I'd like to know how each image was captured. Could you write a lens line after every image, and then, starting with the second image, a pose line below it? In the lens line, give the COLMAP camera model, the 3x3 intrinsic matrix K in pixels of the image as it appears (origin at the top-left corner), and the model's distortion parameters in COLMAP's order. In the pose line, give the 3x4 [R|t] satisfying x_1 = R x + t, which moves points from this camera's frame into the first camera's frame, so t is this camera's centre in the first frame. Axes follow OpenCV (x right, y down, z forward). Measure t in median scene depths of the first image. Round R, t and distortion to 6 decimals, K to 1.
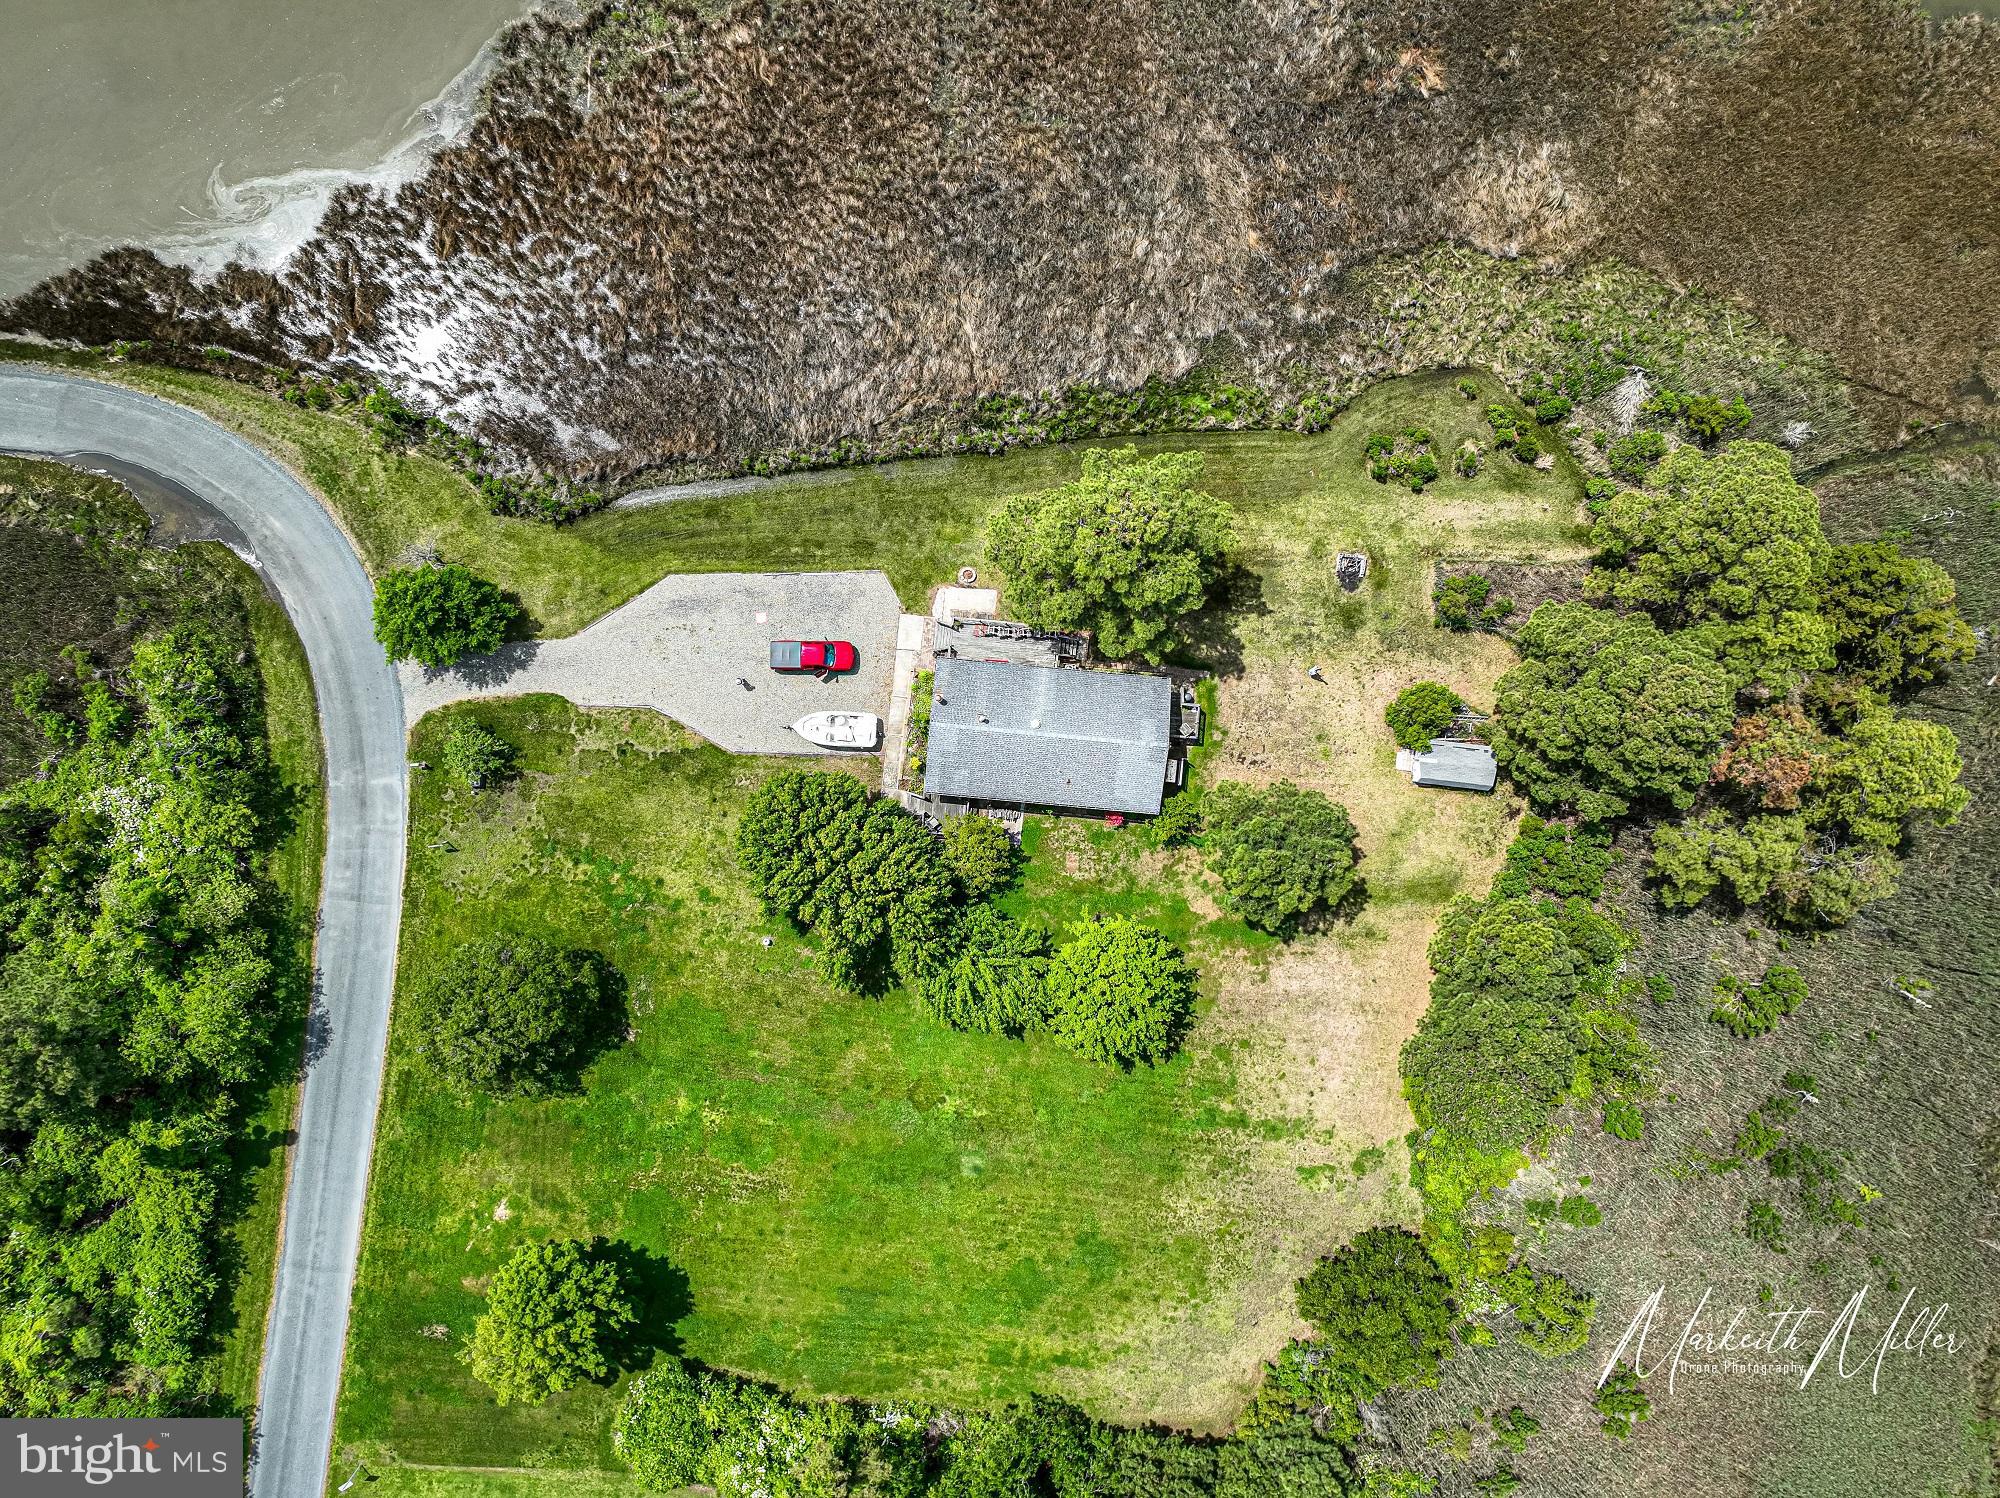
lens RADIAL K [[1412.2, 0, 1000.0], [0, 1412.2, 749.0], [0, 0, 1]] dist [-0.003458, 0.028860]
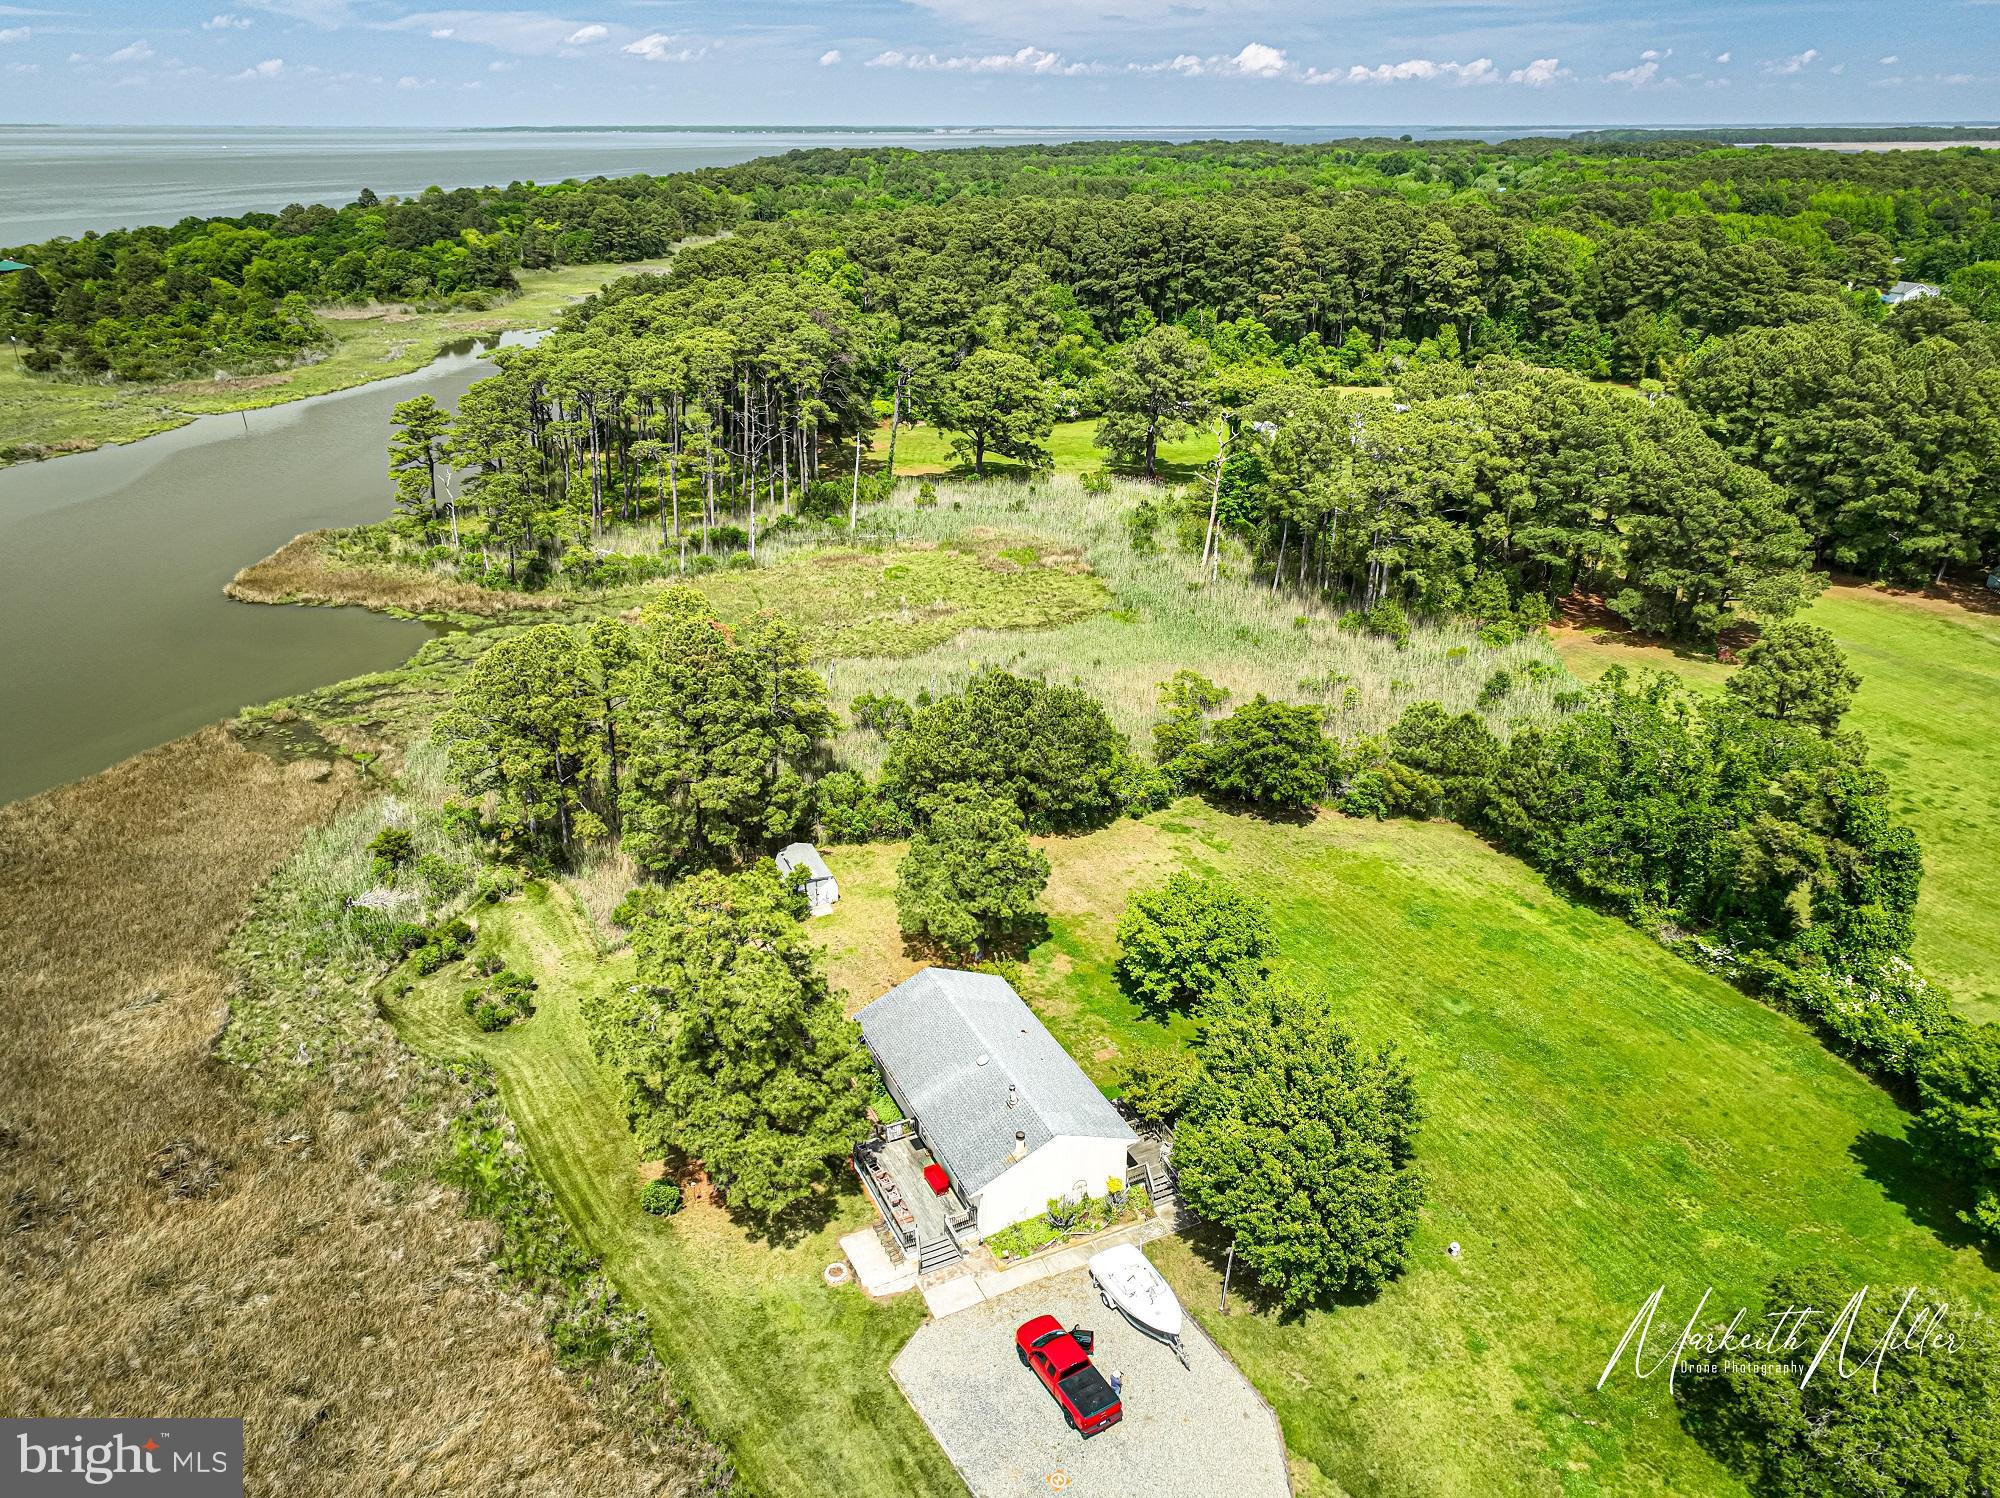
lens RADIAL K [[1412.2, 0, 1000.0], [0, 1412.2, 749.0], [0, 0, 1]] dist [-0.003458, 0.028860]
pose [[-0.509832, -0.366432, 0.778331, -0.493956], [0.860082, -0.197981, 0.470173, -0.323458], [-0.018192, 0.909137, 0.416099, 0.499237]]
